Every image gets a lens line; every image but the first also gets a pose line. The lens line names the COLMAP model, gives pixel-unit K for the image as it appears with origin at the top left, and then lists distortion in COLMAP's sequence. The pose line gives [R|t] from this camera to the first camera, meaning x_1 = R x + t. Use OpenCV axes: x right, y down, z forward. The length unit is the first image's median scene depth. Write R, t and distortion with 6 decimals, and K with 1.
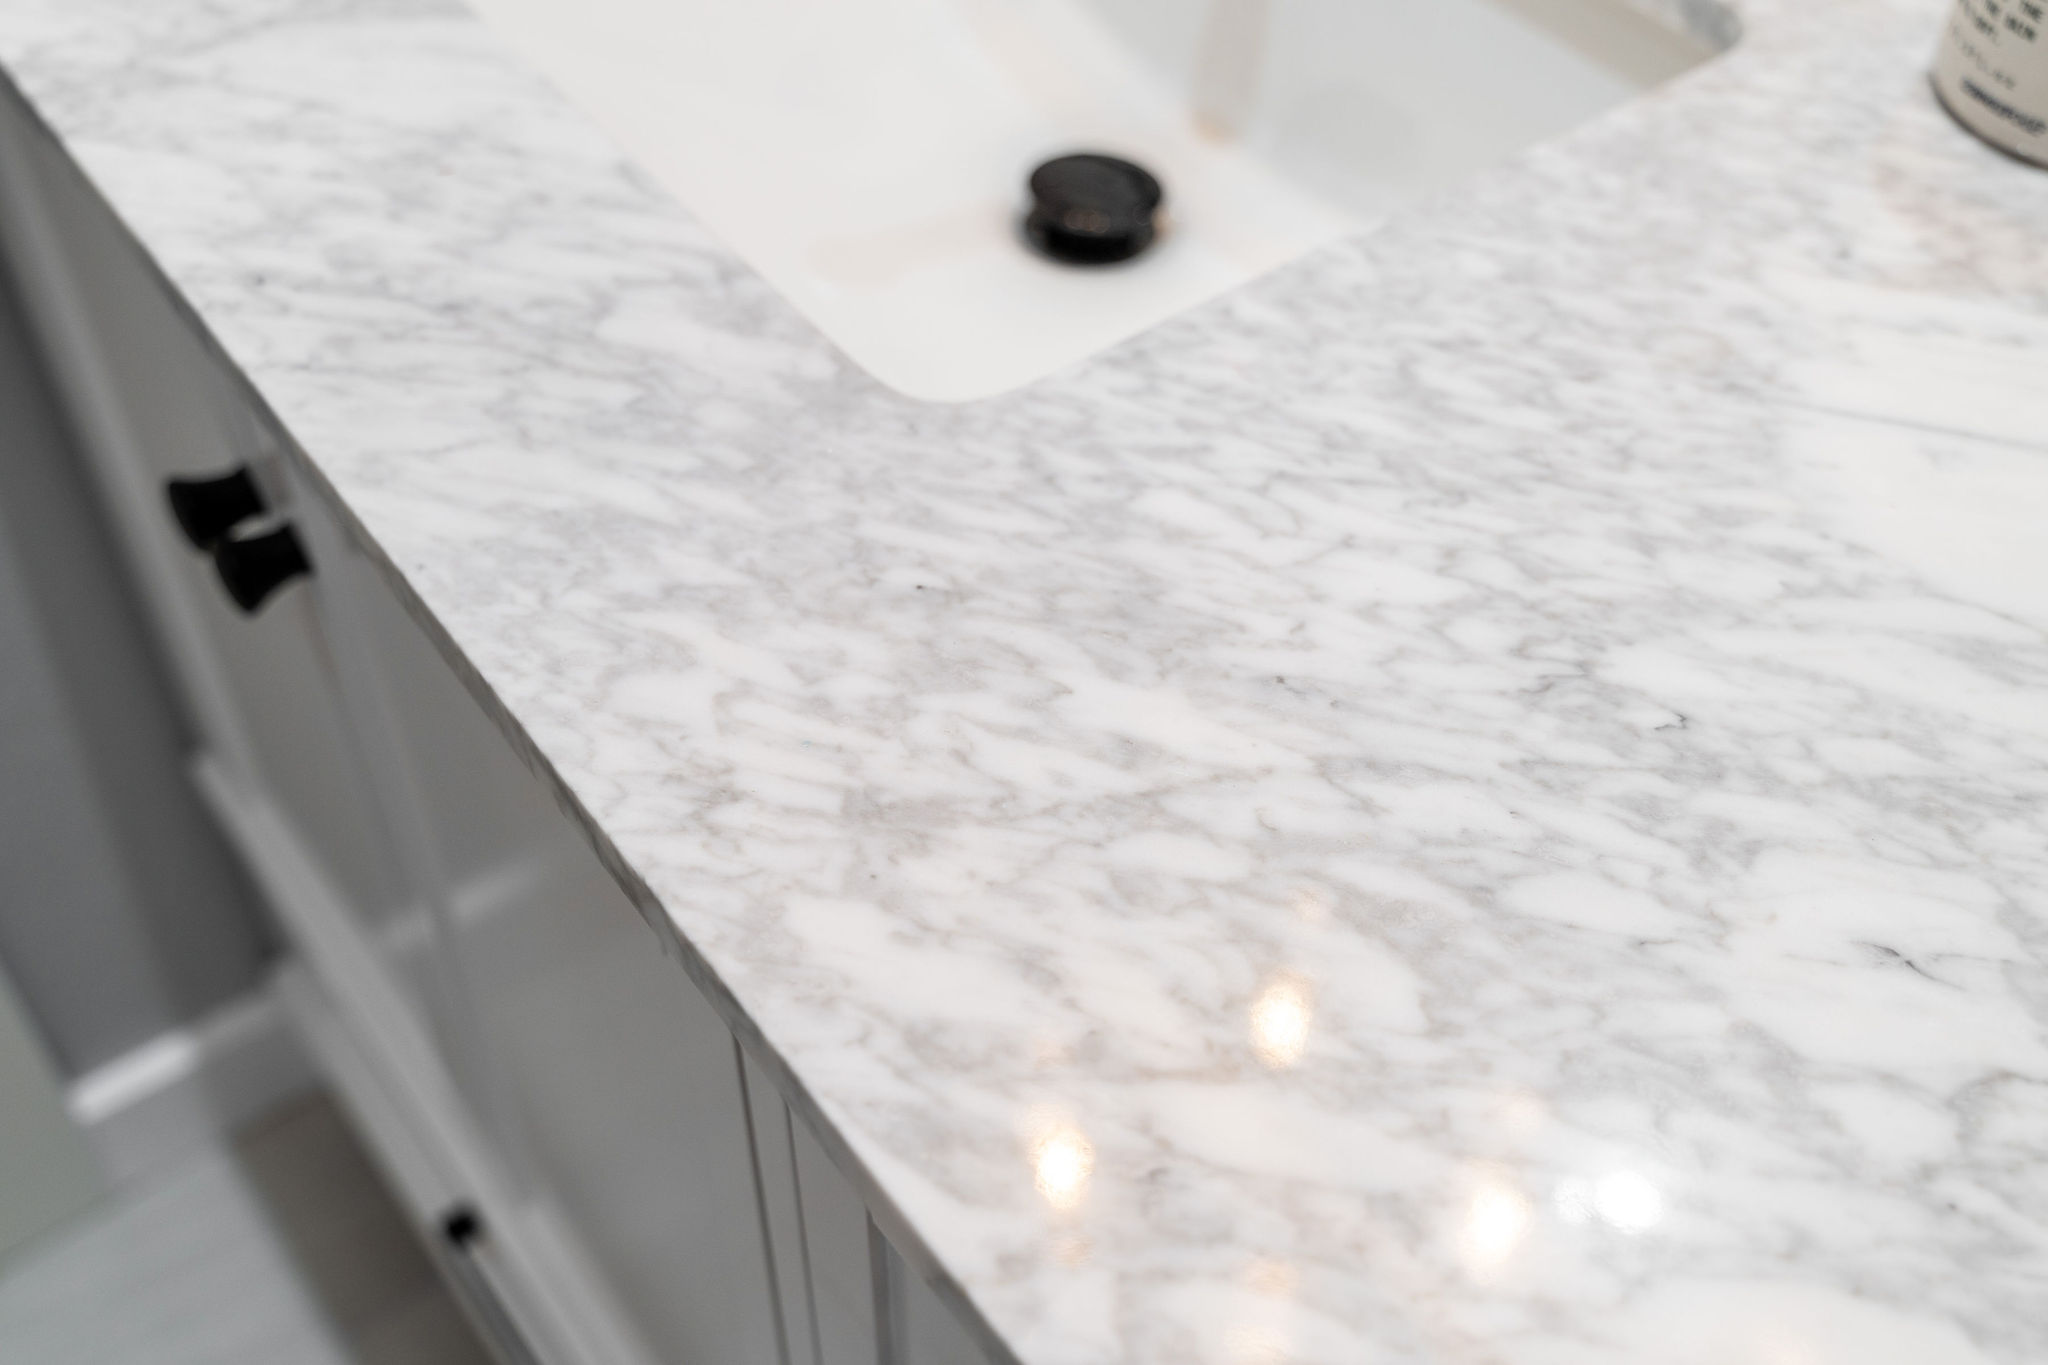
lens RADIAL K [[2190.0, 0, 1024.0], [0, 2190.0, 682.5], [0, 0, 1]] dist [0.001523, -0.000705]
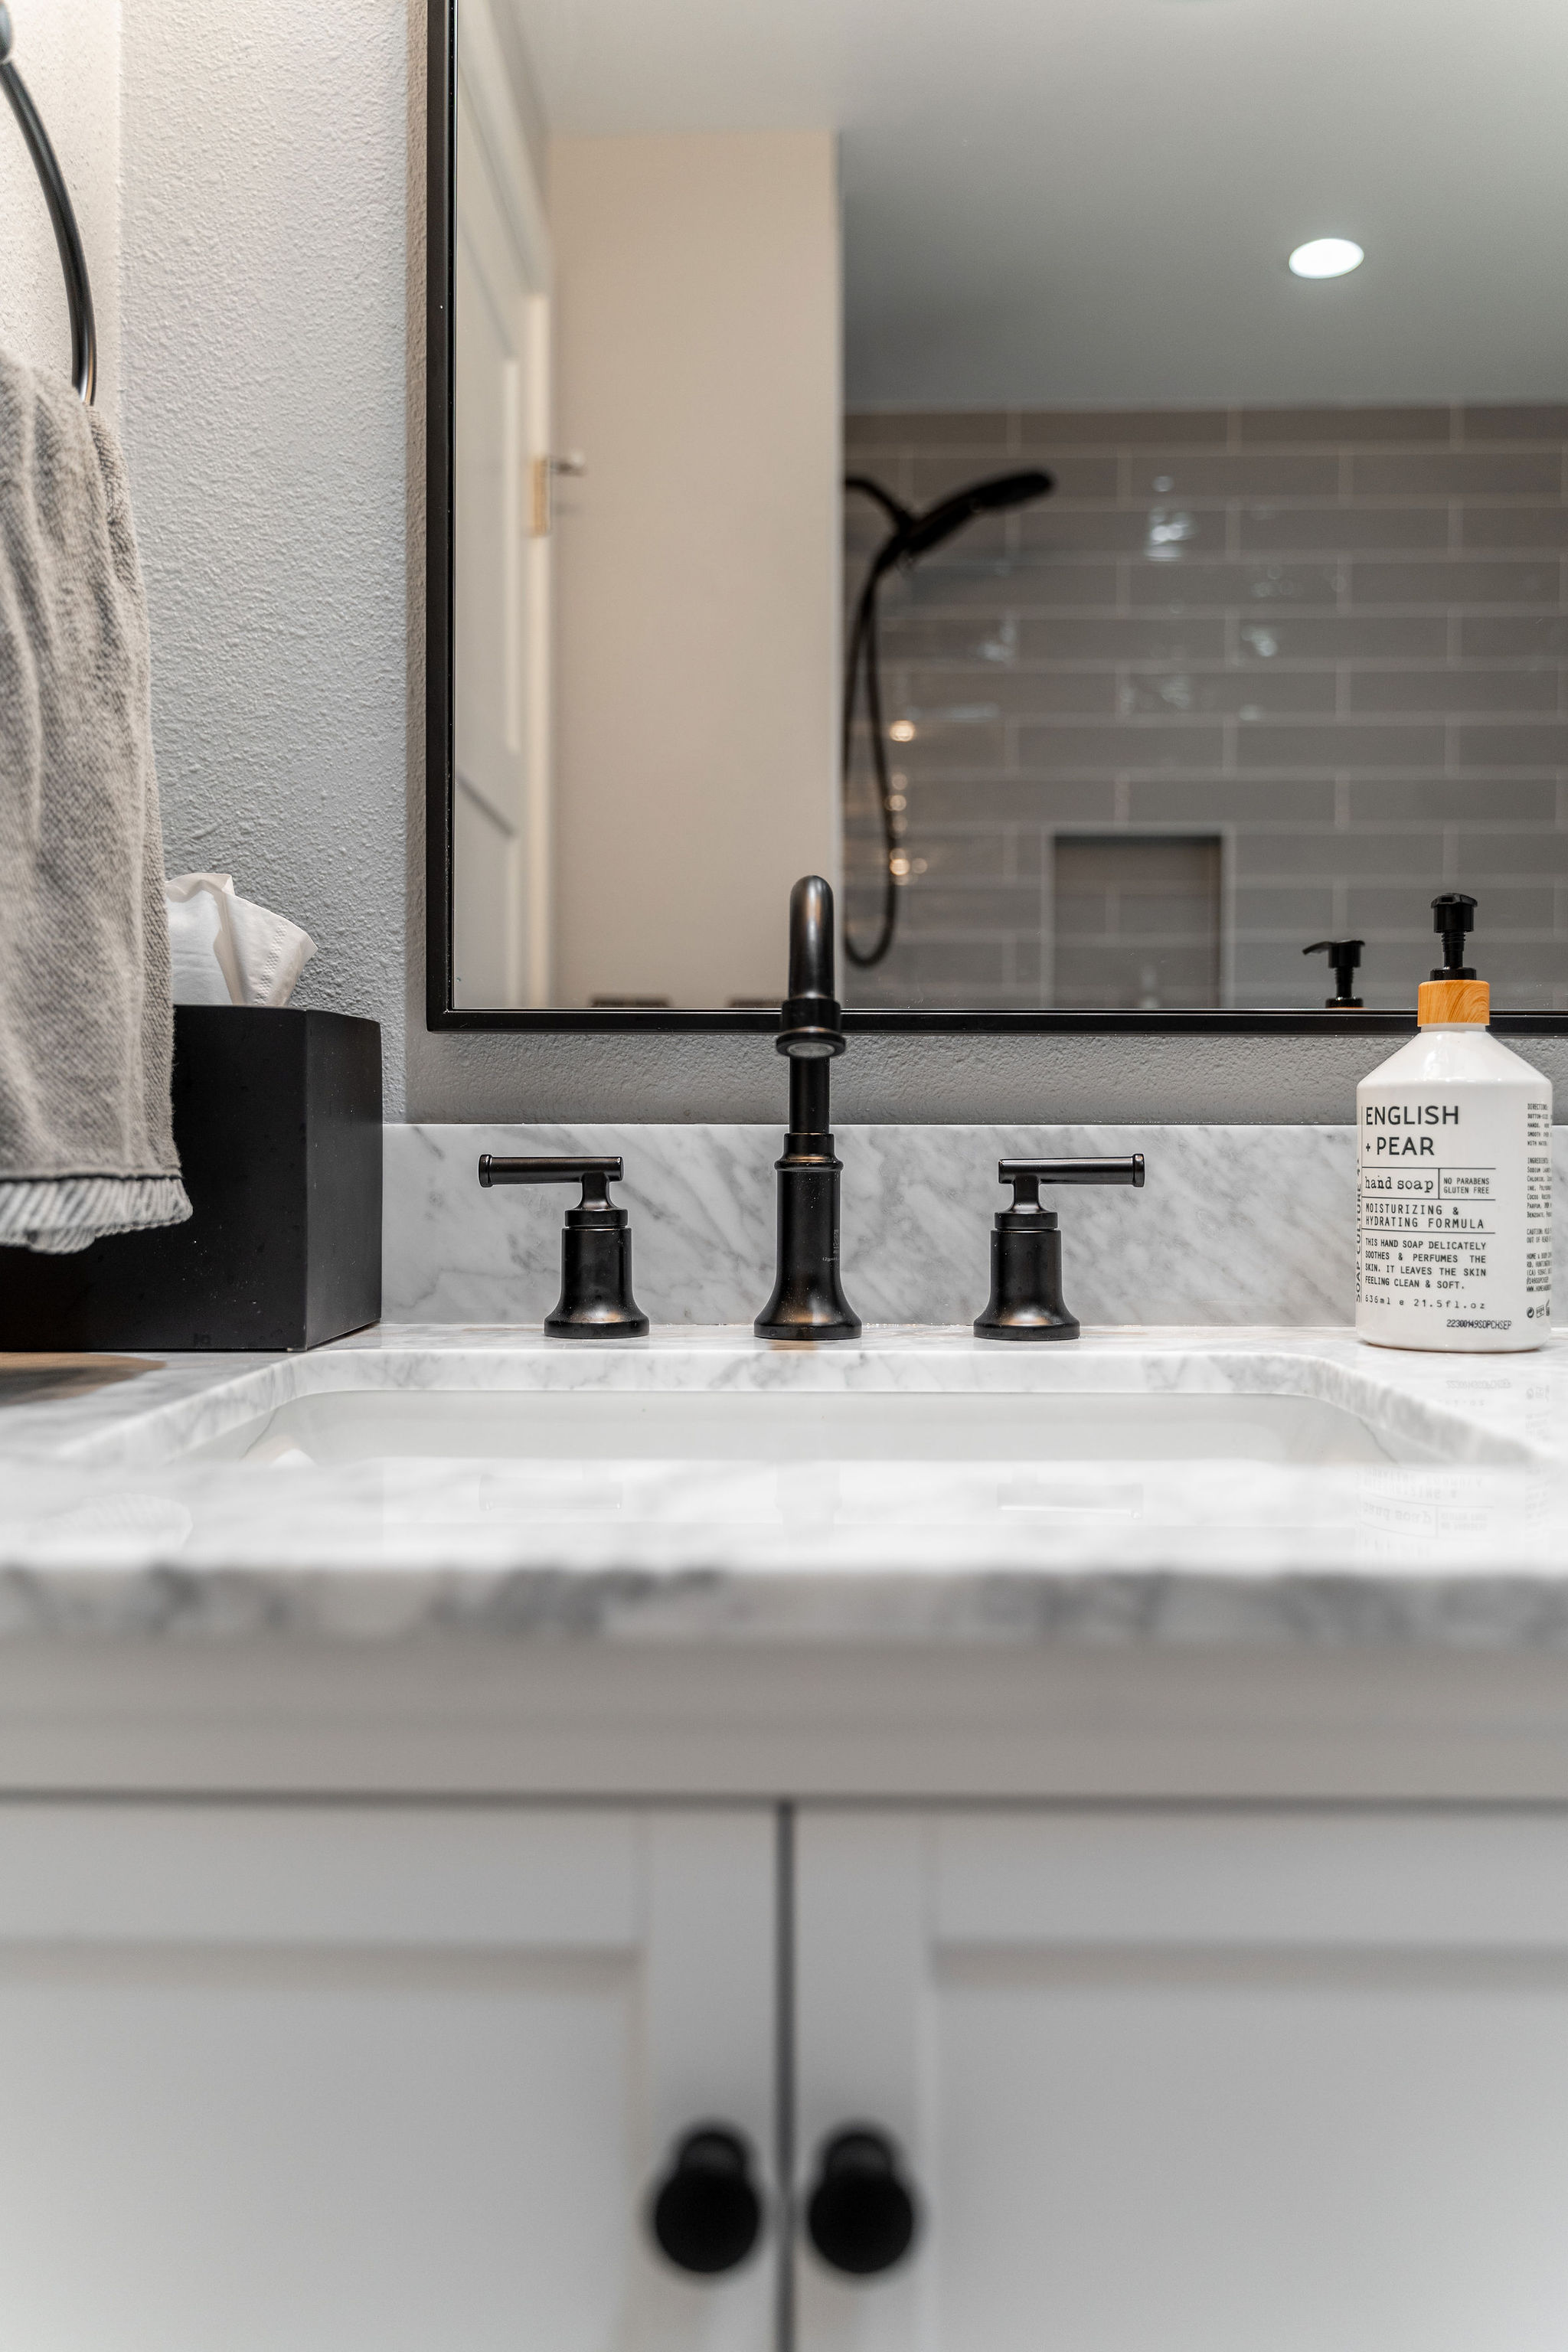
lens RADIAL K [[1903.4, 0, 781.6], [0, 1903.4, 1170.3], [0, 0, 1]] dist [0.001467, -0.000378]
pose [[0.610299, -0.020236, 0.791913, -1.104849], [0.585042, 0.685515, -0.433354, -0.038739], [-0.534099, 0.727777, 0.430208, 0.666905]]
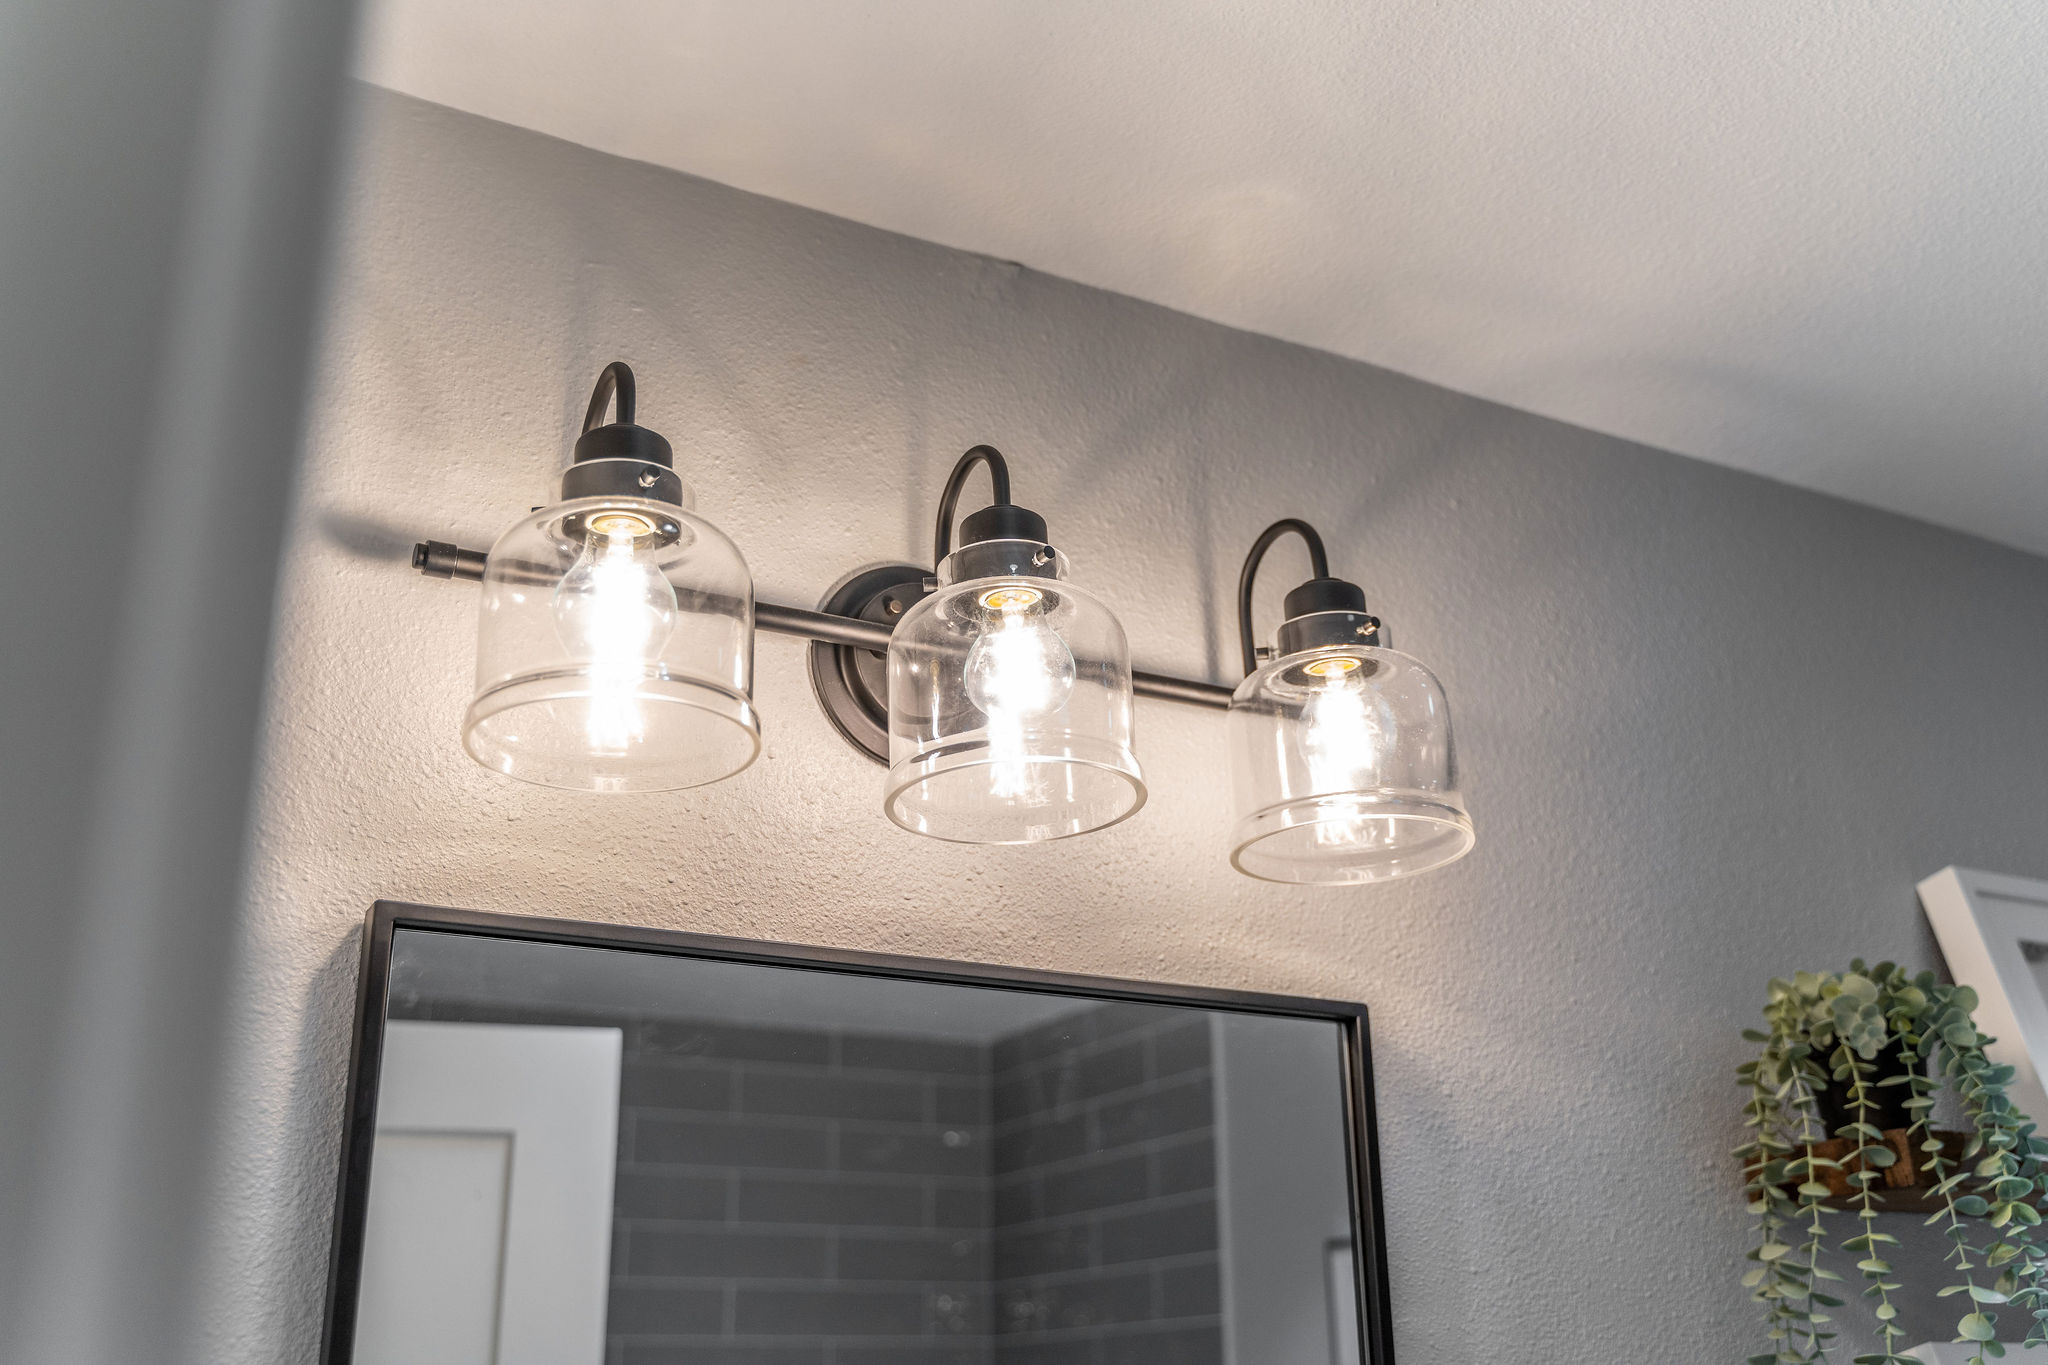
lens RADIAL K [[1982.4, 0, 1021.2], [0, 1982.4, 682.5], [0, 0, 1]] dist [0.001709, -0.014050]
pose [[0.142100, 0.340076, 0.929600, -1.594331], [0.737664, 0.589841, -0.328542, -1.235556], [-0.660045, 0.732418, -0.167045, 0.132487]]
